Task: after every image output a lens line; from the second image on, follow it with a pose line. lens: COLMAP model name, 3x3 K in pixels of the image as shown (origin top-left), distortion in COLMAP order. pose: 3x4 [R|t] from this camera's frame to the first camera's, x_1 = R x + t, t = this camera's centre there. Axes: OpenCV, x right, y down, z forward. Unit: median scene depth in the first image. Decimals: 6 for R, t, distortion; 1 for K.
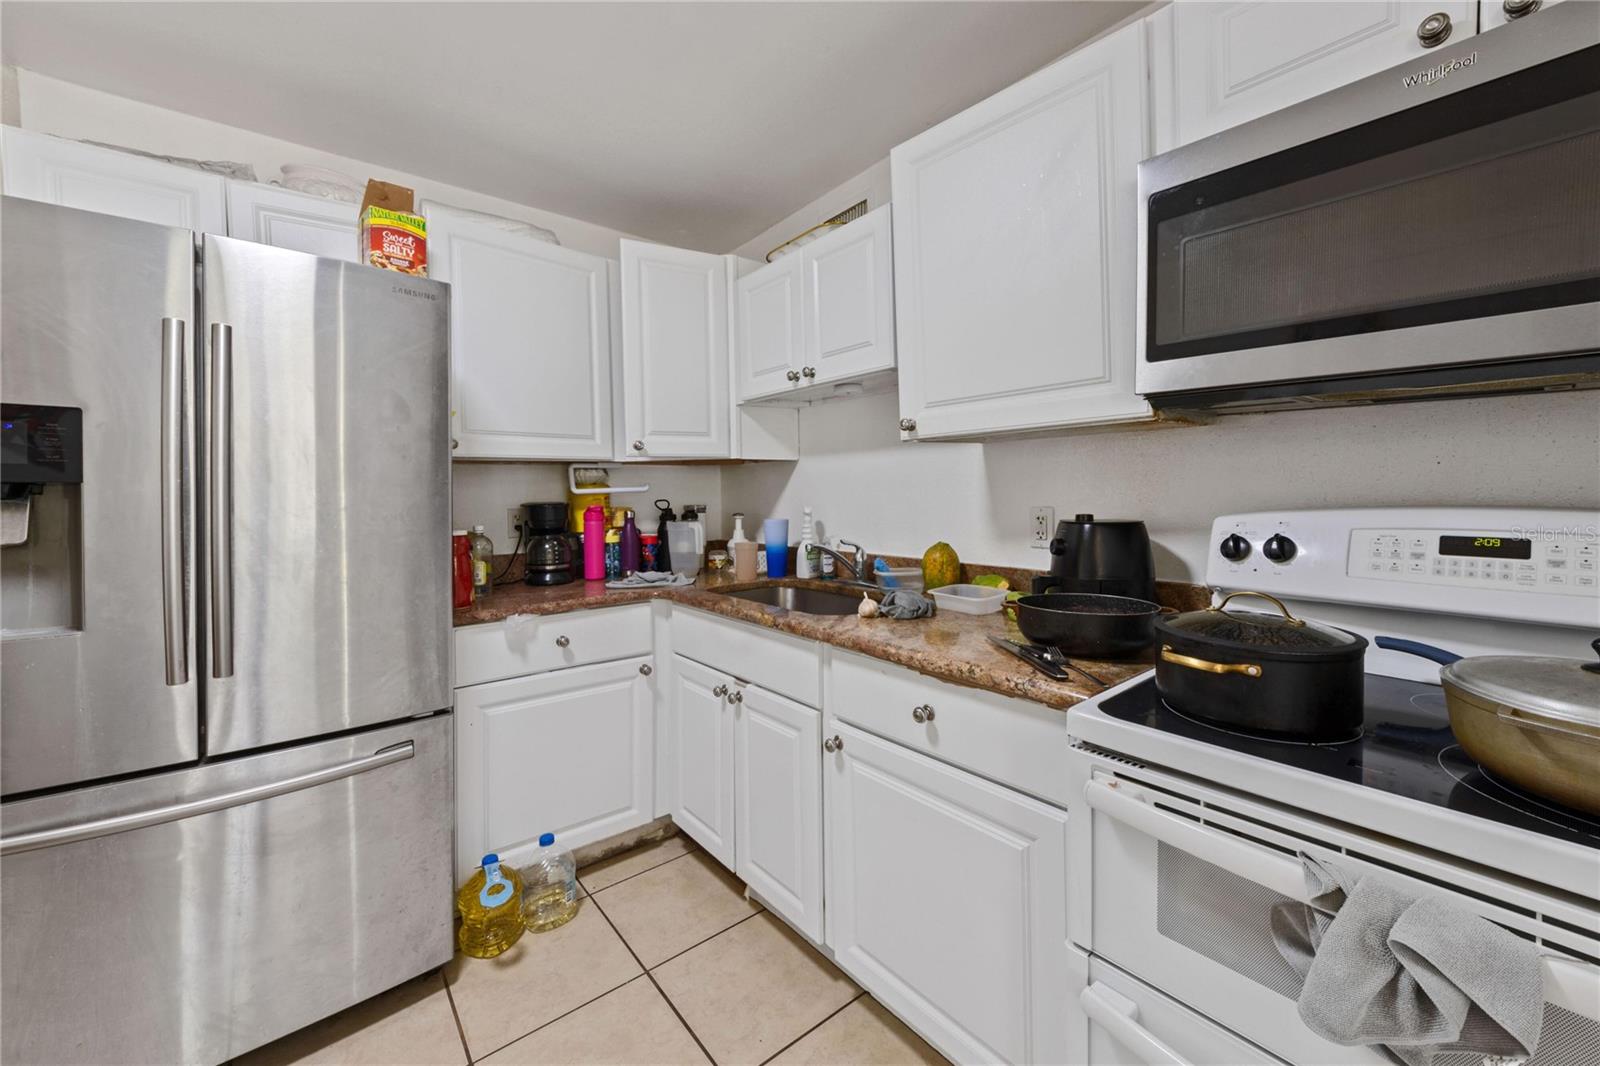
lens RADIAL K [[619.5, 0, 800.4], [0, 619.5, 507.2], [0, 0, 1]] dist [-0.001111, 0.000275]
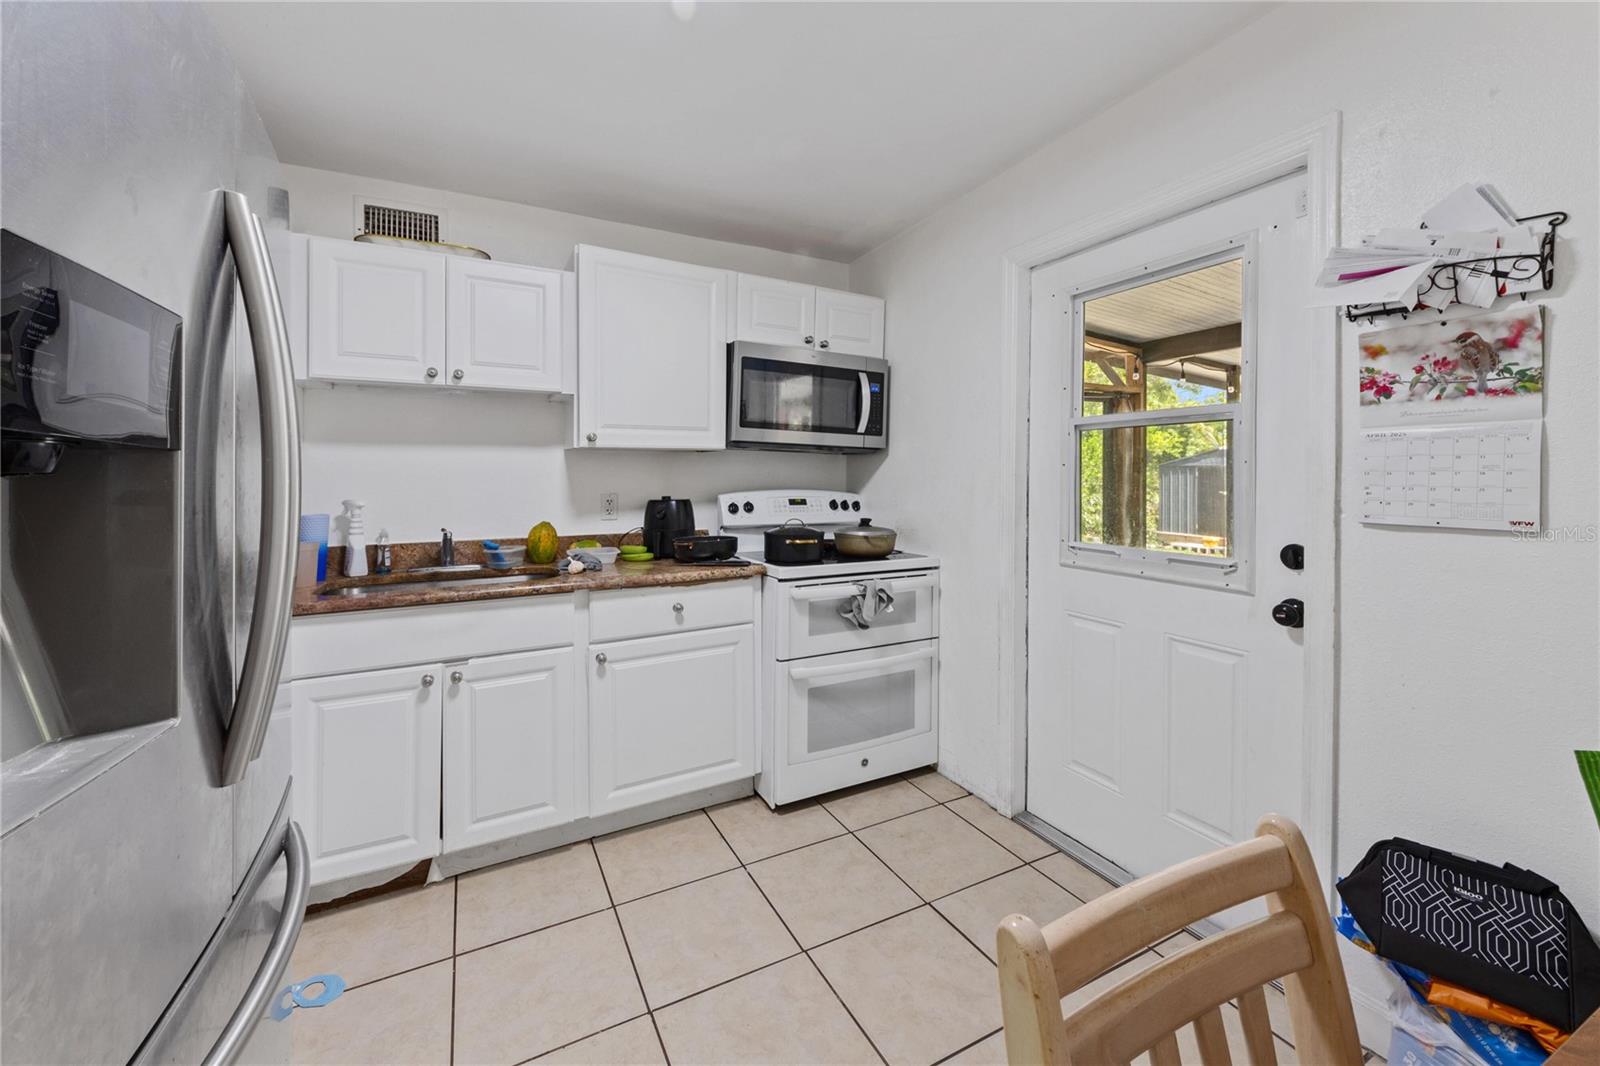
lens RADIAL K [[619.5, 0, 800.4], [0, 619.5, 507.2], [0, 0, 1]] dist [-0.001111, 0.000275]
pose [[0.196351, -0.030634, 0.980055, -1.440970], [0.030072, 0.999230, 0.025208, 0.010827], [-0.980072, 0.024523, 0.197121, 0.295963]]
